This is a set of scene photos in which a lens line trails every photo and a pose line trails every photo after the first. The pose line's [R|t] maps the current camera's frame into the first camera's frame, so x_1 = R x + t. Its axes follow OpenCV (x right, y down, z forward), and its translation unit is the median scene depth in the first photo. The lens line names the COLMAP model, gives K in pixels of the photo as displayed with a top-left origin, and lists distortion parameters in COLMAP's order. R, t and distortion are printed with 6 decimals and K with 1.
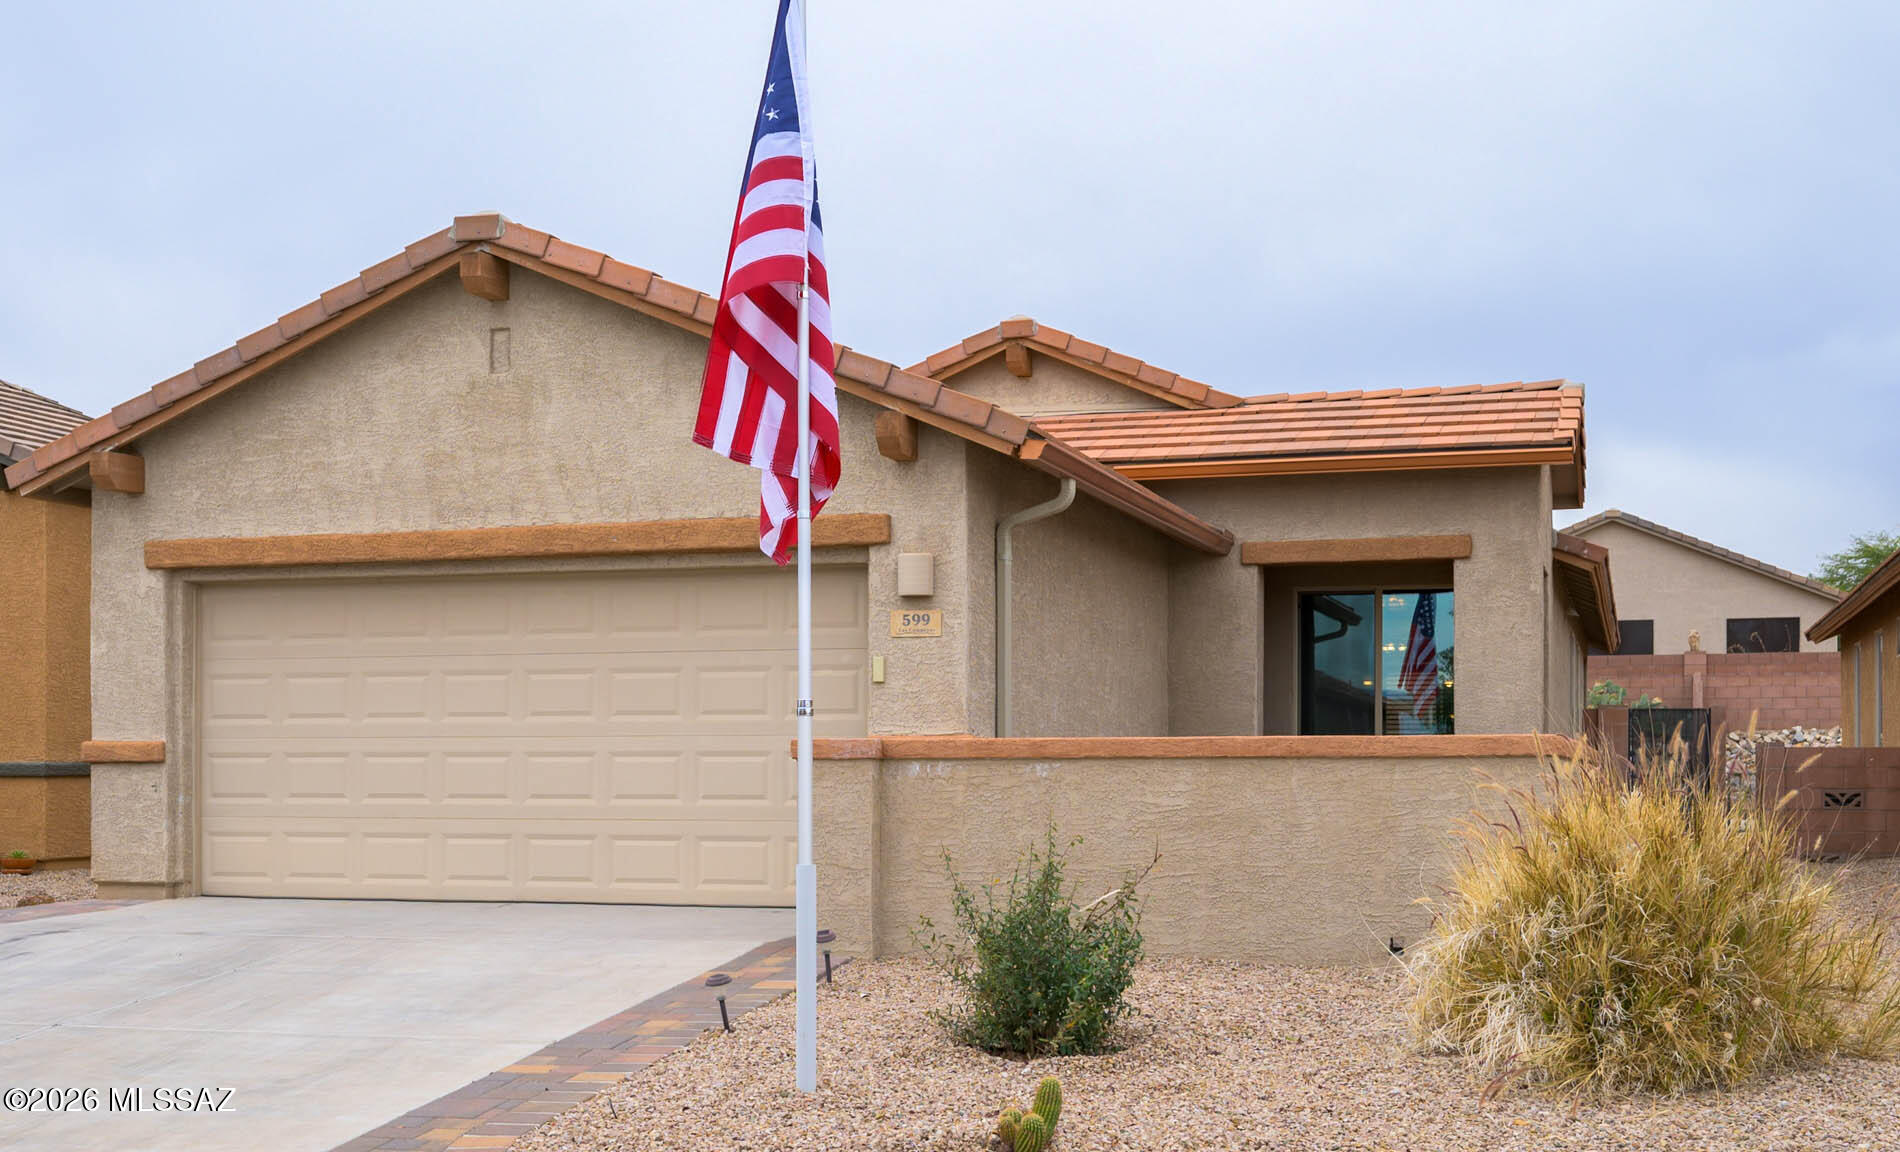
lens RADIAL K [[2119.9, 0, 950.0], [0, 2119.9, 576.0], [0, 0, 1]] dist [0.004496, 0.001488]
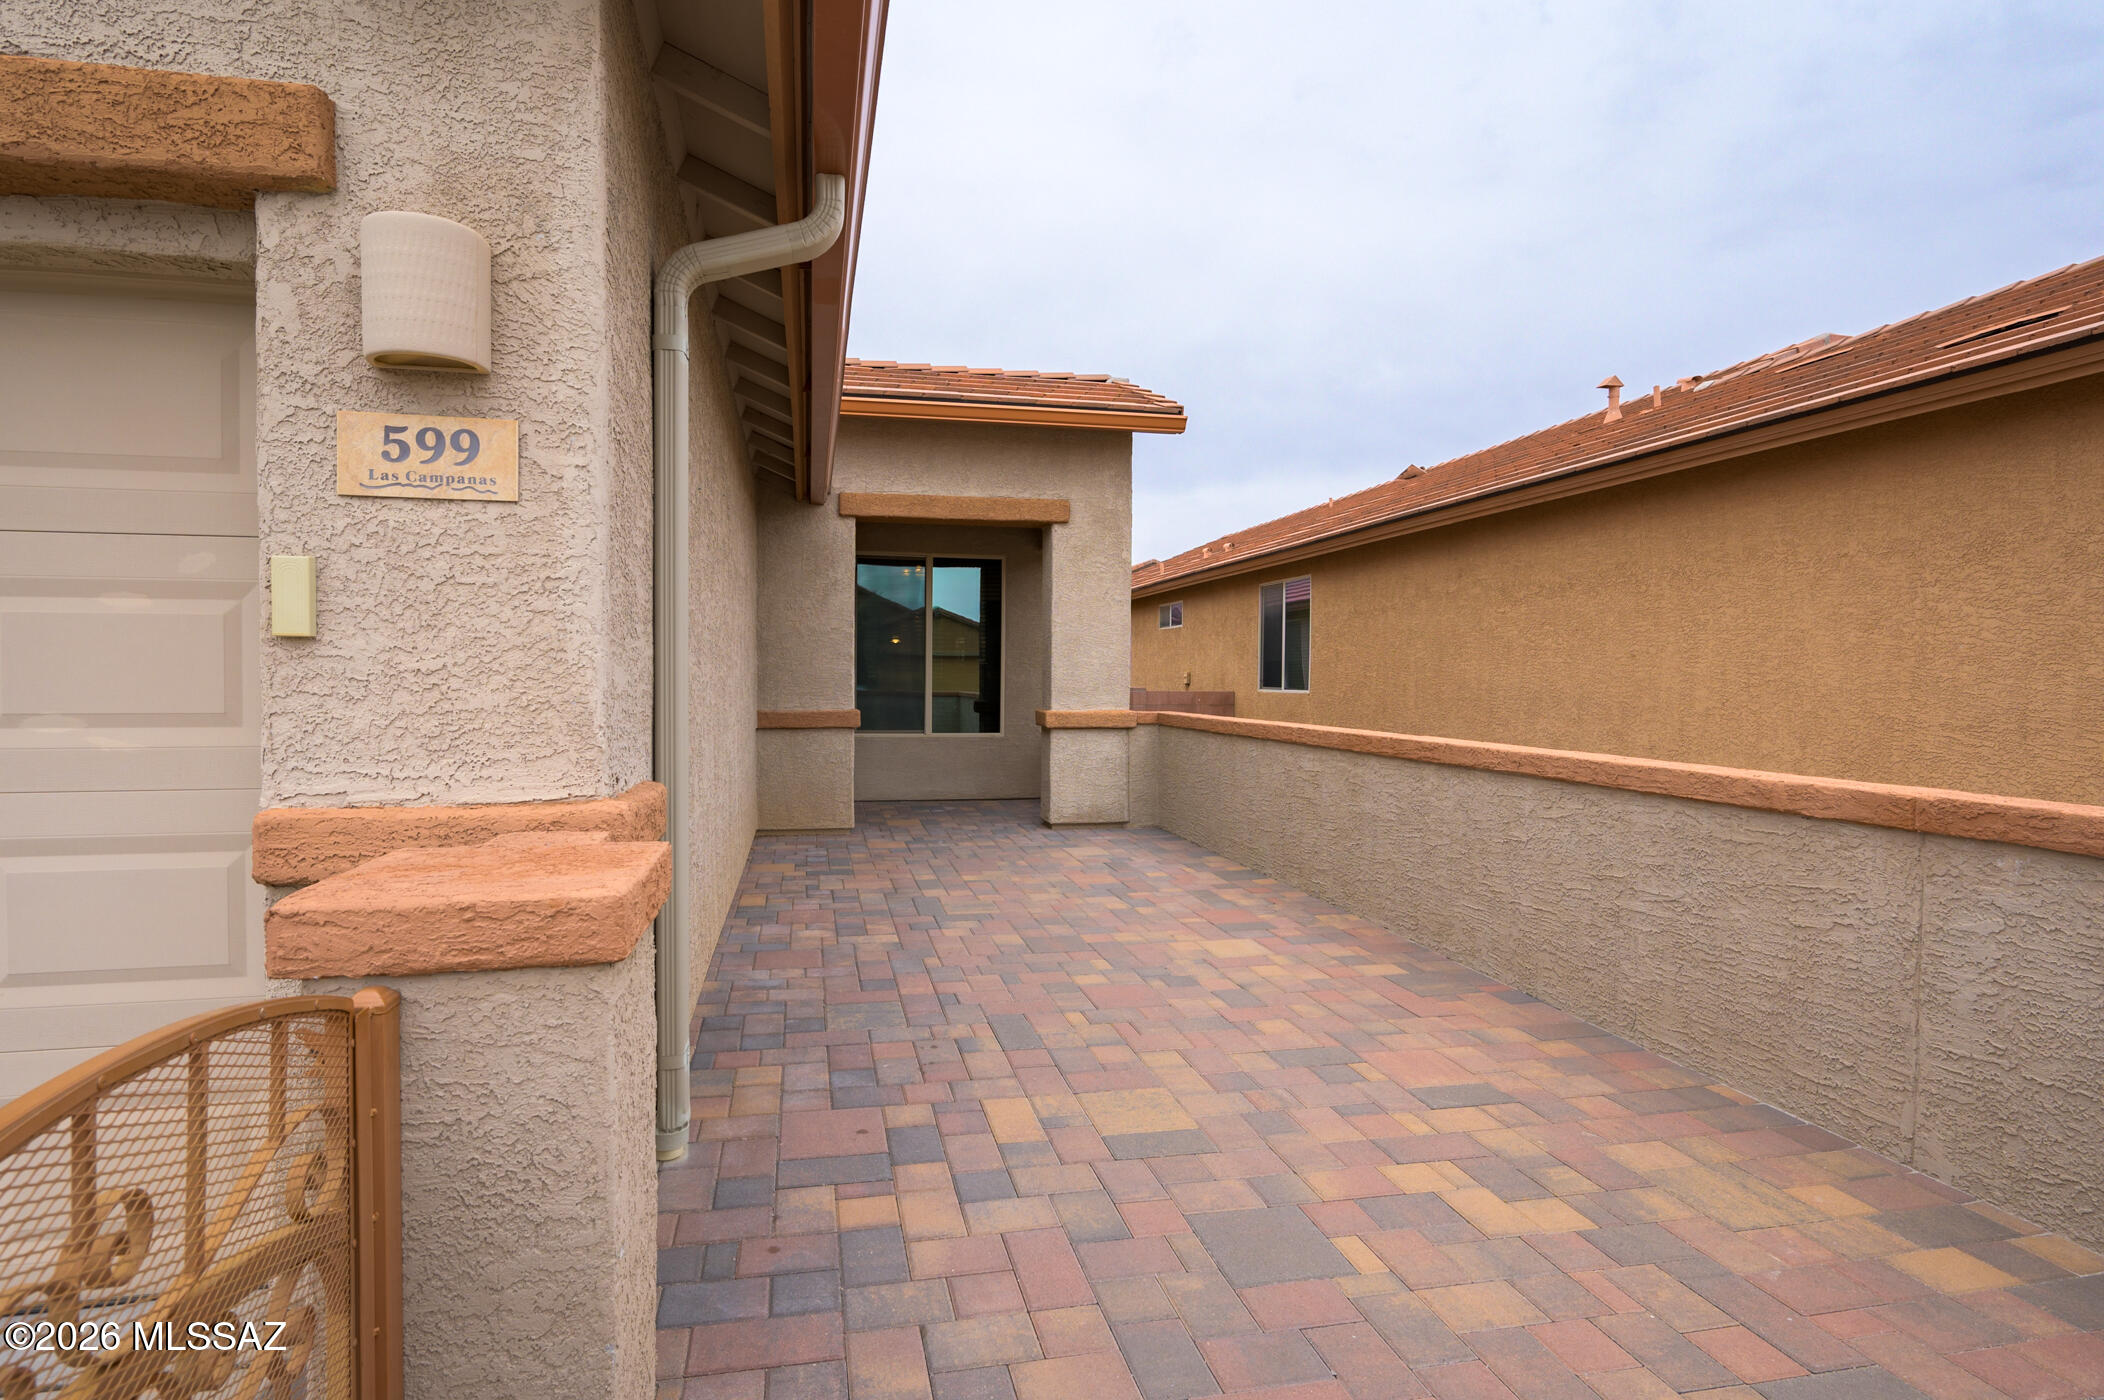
lens RADIAL K [[1074.3, 0, 1052.0], [0, 1074.3, 700.0], [0, 0, 1]] dist [-0.003540, -0.000890]
pose [[0.879743, -0.004705, 0.475426, -0.010517], [-0.047541, 0.994069, 0.097809, 0.038217], [-0.473066, -0.108649, 0.874302, 0.803411]]
